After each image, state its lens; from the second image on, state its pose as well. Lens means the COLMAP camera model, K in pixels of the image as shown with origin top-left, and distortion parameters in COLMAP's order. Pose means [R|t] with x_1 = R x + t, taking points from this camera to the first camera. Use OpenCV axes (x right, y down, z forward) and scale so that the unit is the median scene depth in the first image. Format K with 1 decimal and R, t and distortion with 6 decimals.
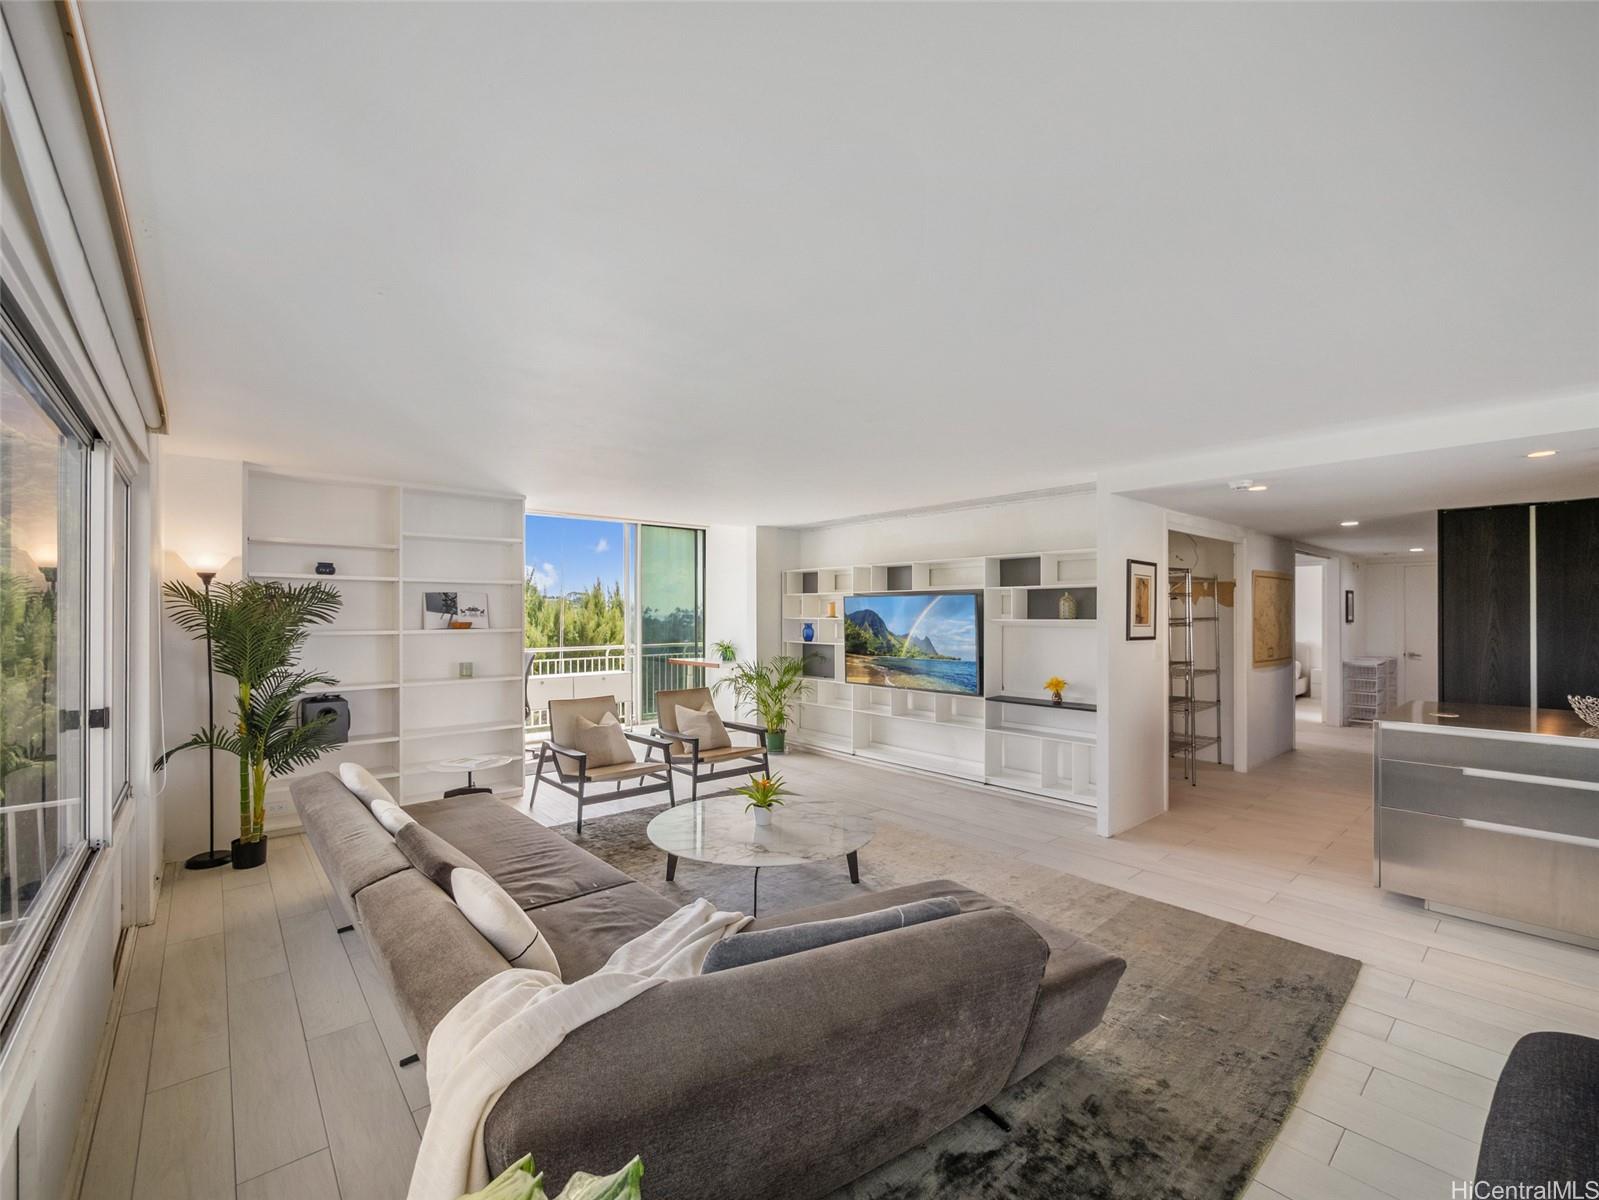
lens RADIAL K [[675.1, 0, 794.3], [0, 675.1, 603.1], [0, 0, 1]] dist [-0.001191, -0.000138]
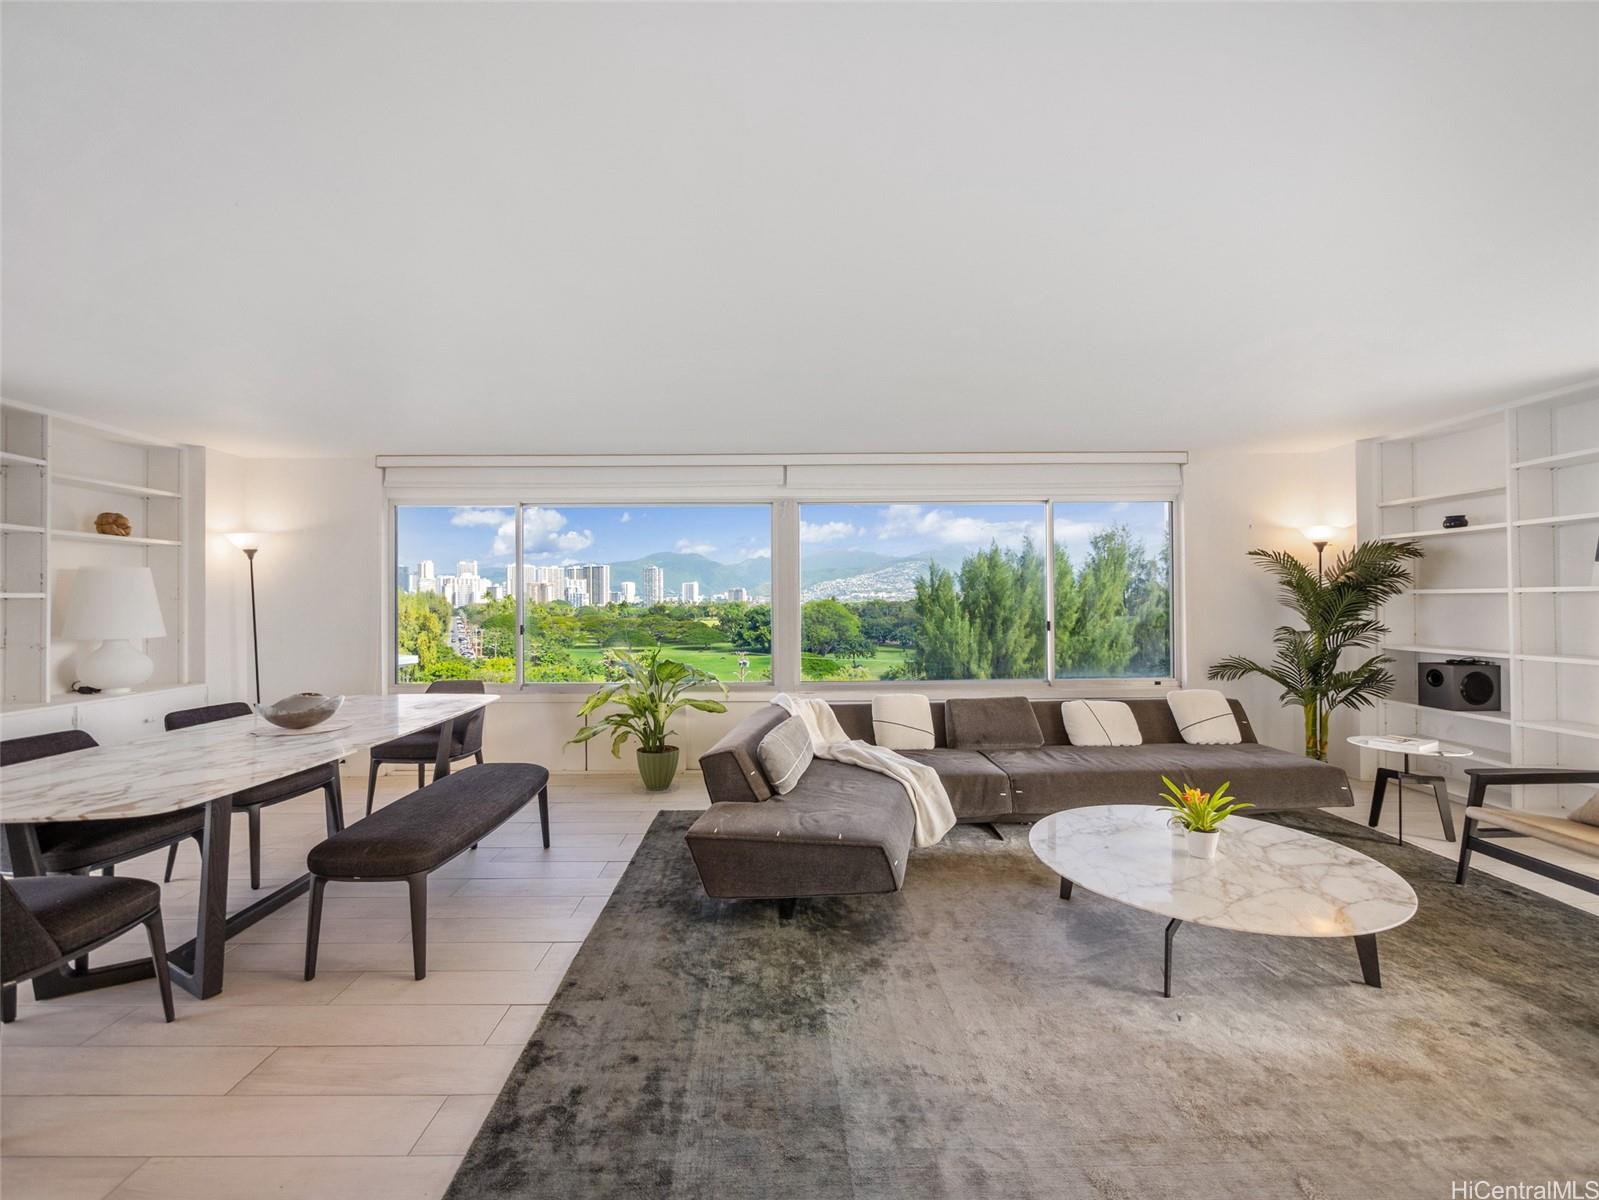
lens RADIAL K [[675.1, 0, 794.3], [0, 675.1, 603.1], [0, 0, 1]] dist [-0.001191, -0.000138]
pose [[-0.652187, 0.002776, -0.758053, 0.705135], [0.021333, 0.999664, -0.014694, 0.064409], [0.757758, -0.025755, -0.652027, 1.067227]]
